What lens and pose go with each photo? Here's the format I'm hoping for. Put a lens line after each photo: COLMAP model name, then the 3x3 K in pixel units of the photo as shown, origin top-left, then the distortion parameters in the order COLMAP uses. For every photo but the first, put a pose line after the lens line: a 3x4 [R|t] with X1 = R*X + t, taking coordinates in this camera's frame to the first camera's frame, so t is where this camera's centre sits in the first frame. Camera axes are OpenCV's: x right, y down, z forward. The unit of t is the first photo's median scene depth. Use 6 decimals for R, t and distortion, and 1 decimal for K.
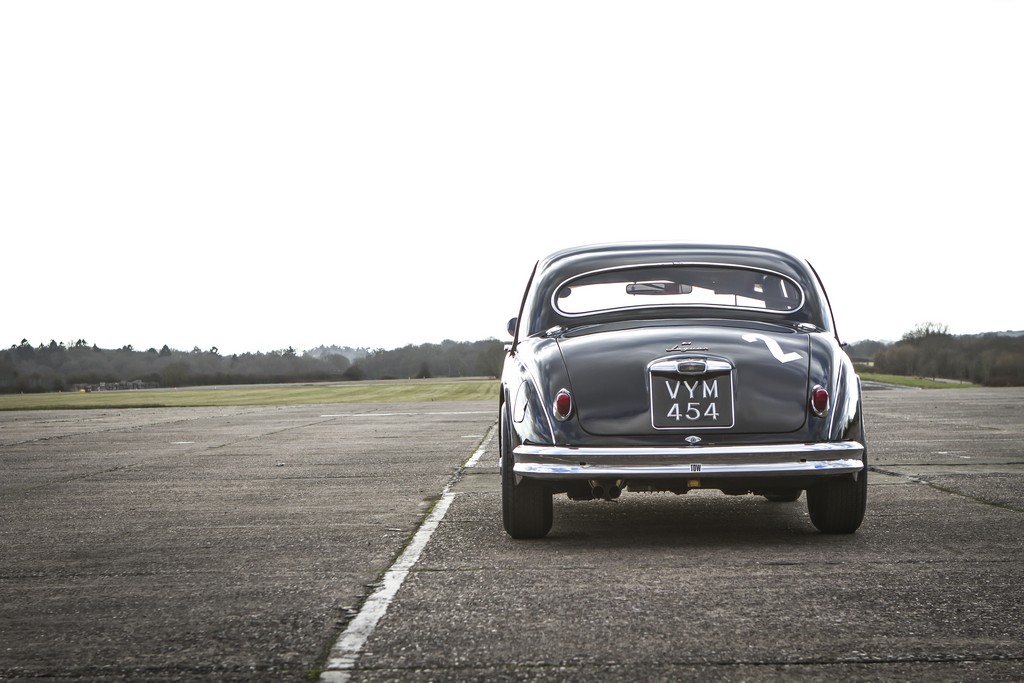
lens RADIAL K [[2486.2, 0, 504.4], [0, 2486.2, 342.2], [0, 0, 1]] dist [0.103787, 0.000000]
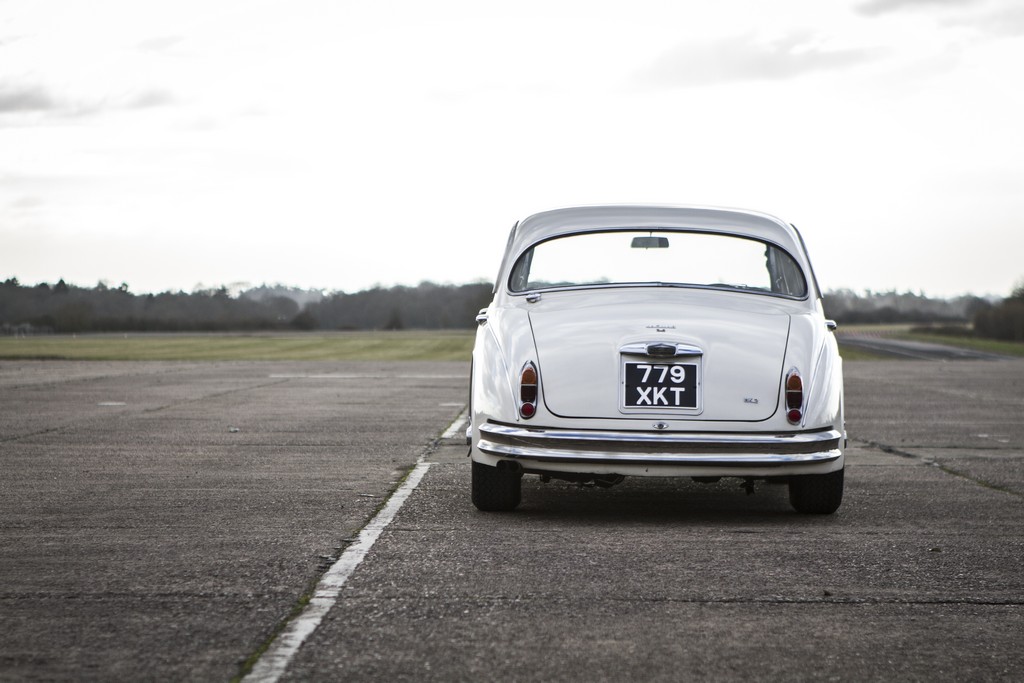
lens RADIAL K [[3377.0, 0, 515.5], [0, 3377.0, 341.3], [0, 0, 1]] dist [0.244418, 0.000000]
pose [[0.999684, 0.024818, 0.004063, 0.007662], [-0.024887, 0.999532, 0.017802, -0.010912], [-0.003619, -0.017897, 0.999833, -0.344355]]
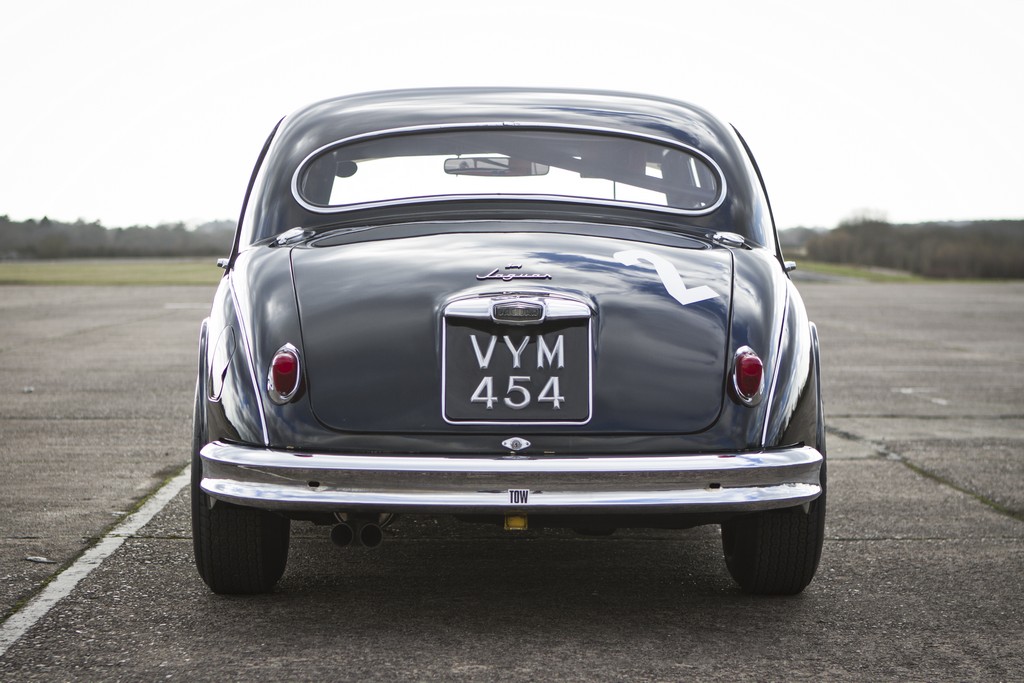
lens RADIAL K [[2486.2, 0, 514.8], [0, 2486.2, 342.5], [0, 0, 1]] dist [0.103787, 0.000000]
pose [[0.999255, 0.019940, 0.033042, 0.053042], [-0.021572, 0.998526, 0.049807, -0.009823], [-0.032000, -0.050482, 0.998212, 0.422441]]
